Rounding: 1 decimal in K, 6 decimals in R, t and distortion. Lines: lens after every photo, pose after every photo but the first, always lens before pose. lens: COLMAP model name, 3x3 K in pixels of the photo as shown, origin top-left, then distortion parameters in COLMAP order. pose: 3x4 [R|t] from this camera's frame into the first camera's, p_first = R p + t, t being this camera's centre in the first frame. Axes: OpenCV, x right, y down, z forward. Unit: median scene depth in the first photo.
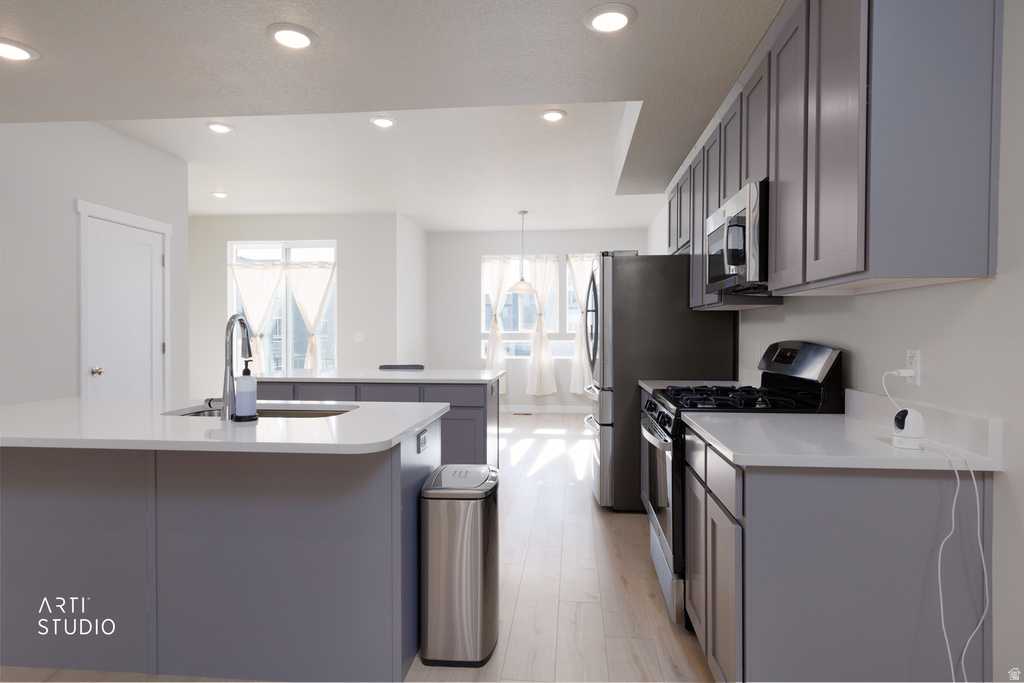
lens RADIAL K [[568.7, 0, 515.5], [0, 568.7, 341.5], [0, 0, 1]] dist [0.011435, -0.000924]
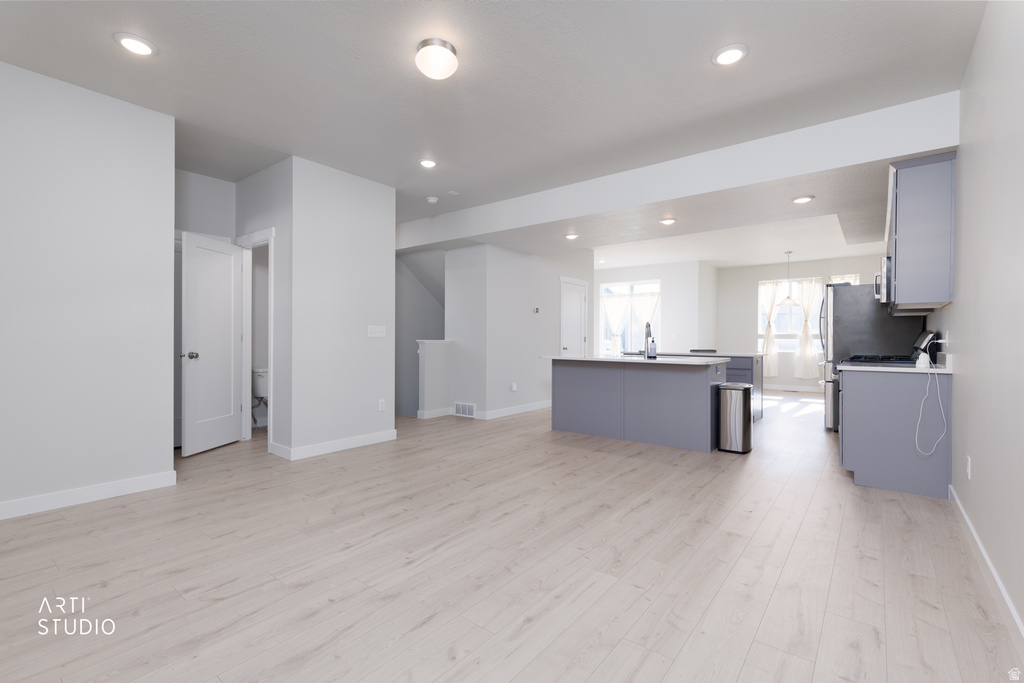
lens RADIAL K [[456.5, 0, 516.8], [0, 456.5, 337.9], [0, 0, 1]] dist [0.010262, -0.001224]
pose [[0.844757, 0.001707, -0.535148, 0.053304], [-0.011290, 0.999829, -0.014633, 0.022064], [0.535032, 0.018403, 0.844632, -0.379412]]
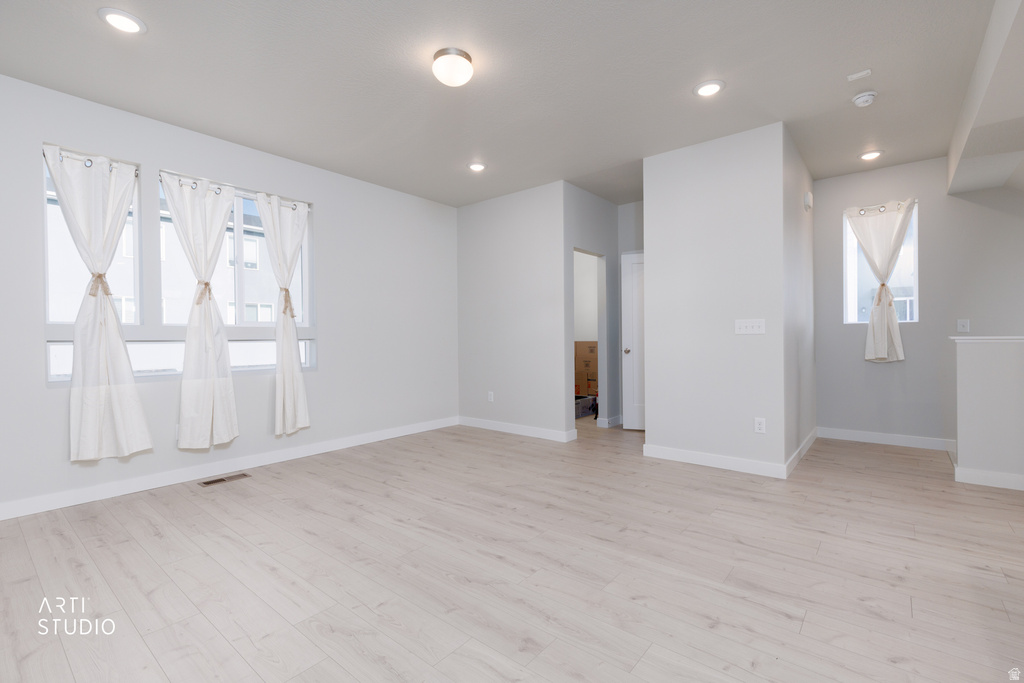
lens RADIAL K [[456.5, 0, 514.9], [0, 456.5, 336.9], [0, 0, 1]] dist [0.010262, -0.001224]
pose [[-0.553399, 0.002304, -0.832913, 0.090007], [-0.003740, 0.999979, 0.005250, 0.015156], [0.832908, 0.006021, -0.553379, 0.128052]]
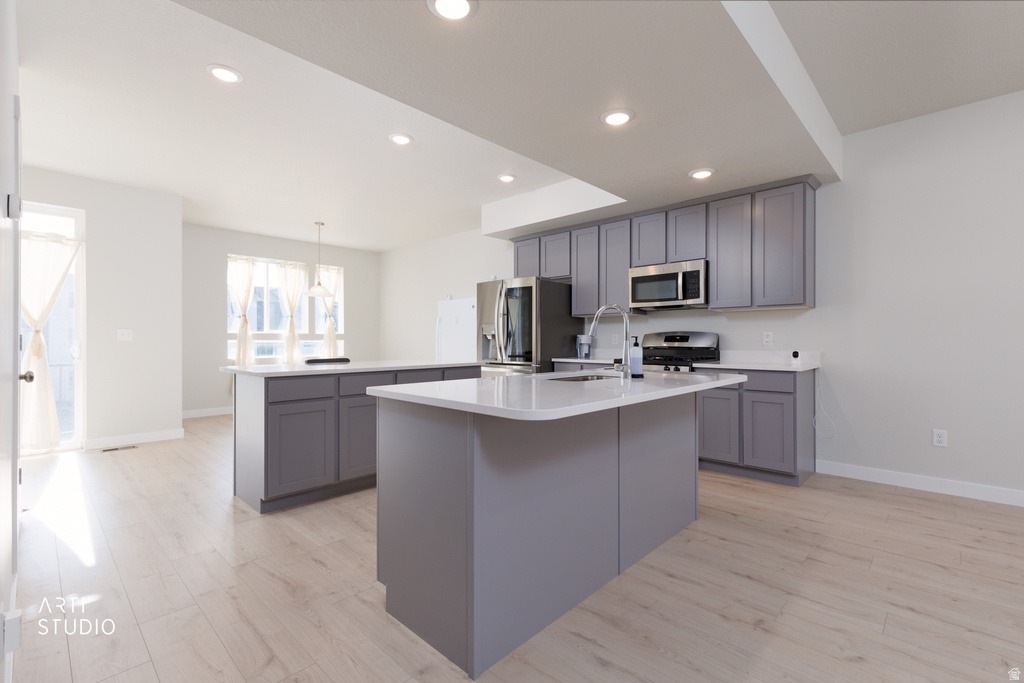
lens RADIAL K [[456.5, 0, 516.5], [0, 456.5, 340.5], [0, 0, 1]] dist [0.010262, -0.001224]
pose [[0.611187, -0.001933, 0.791484, -0.448915], [0.014136, 0.999864, -0.008474, 0.013874], [-0.791360, 0.016368, 0.611132, 0.149740]]
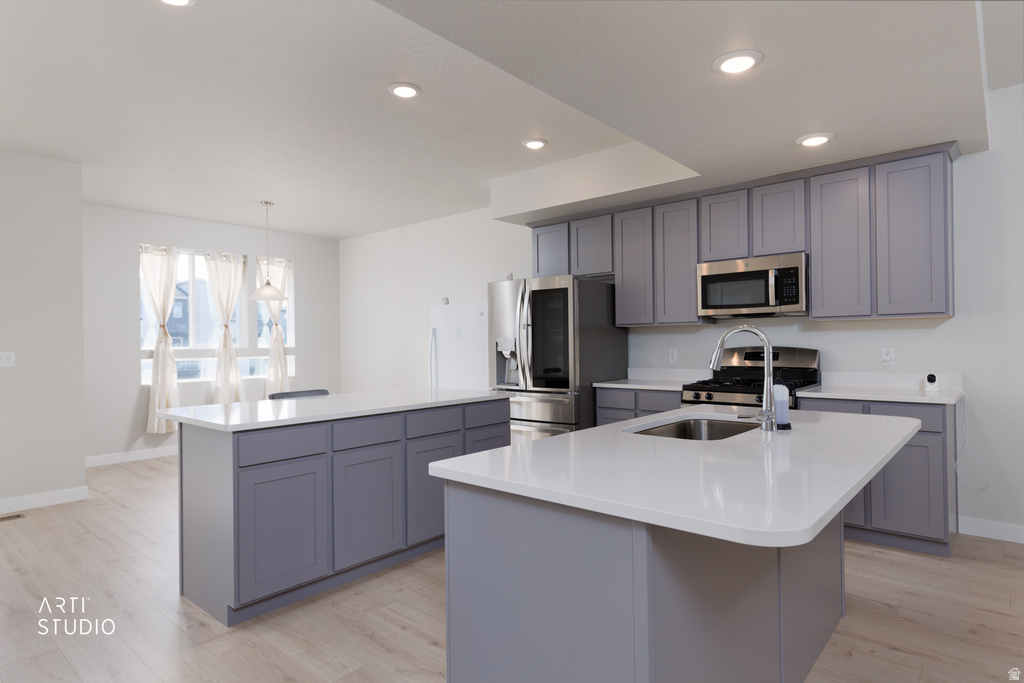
lens RADIAL K [[568.7, 0, 516.0], [0, 568.7, 342.7], [0, 0, 1]] dist [0.011435, -0.000924]
pose [[0.573052, -0.007475, 0.819485, -0.451661], [0.026338, 0.999610, -0.009300, -0.005595], [-0.819096, 0.026913, 0.573025, 0.226010]]
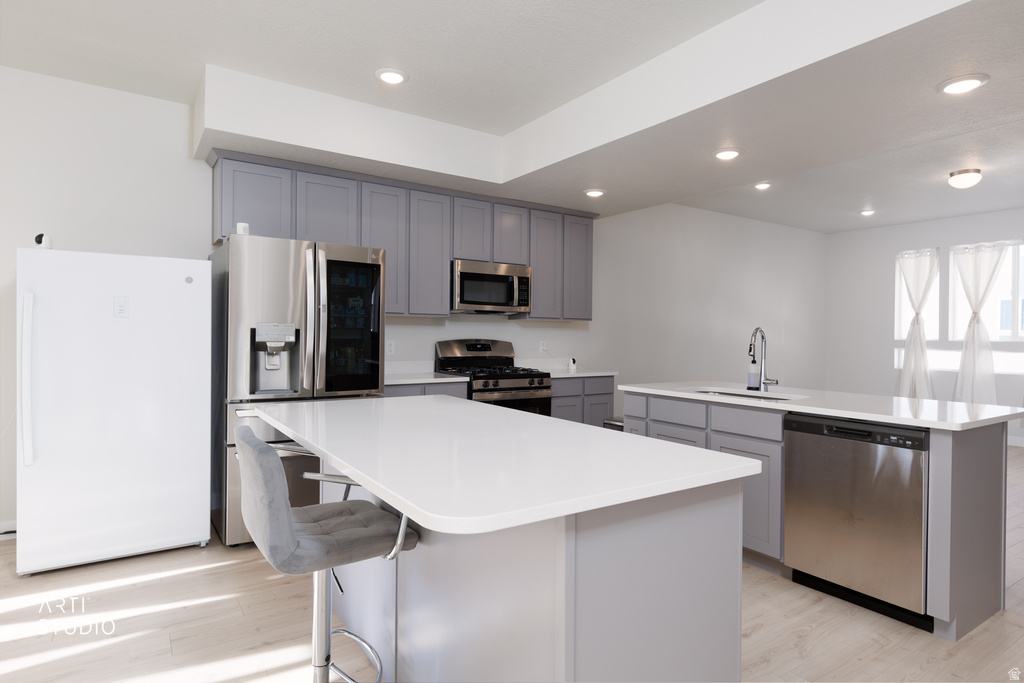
lens RADIAL K [[568.7, 0, 518.3], [0, 568.7, 340.8], [0, 0, 1]] dist [0.011435, -0.000924]
pose [[-0.641498, -0.016725, 0.766942, -0.378382], [-0.000416, 0.999770, 0.021454, -0.013055], [-0.767125, 0.013444, -0.641357, 0.751208]]
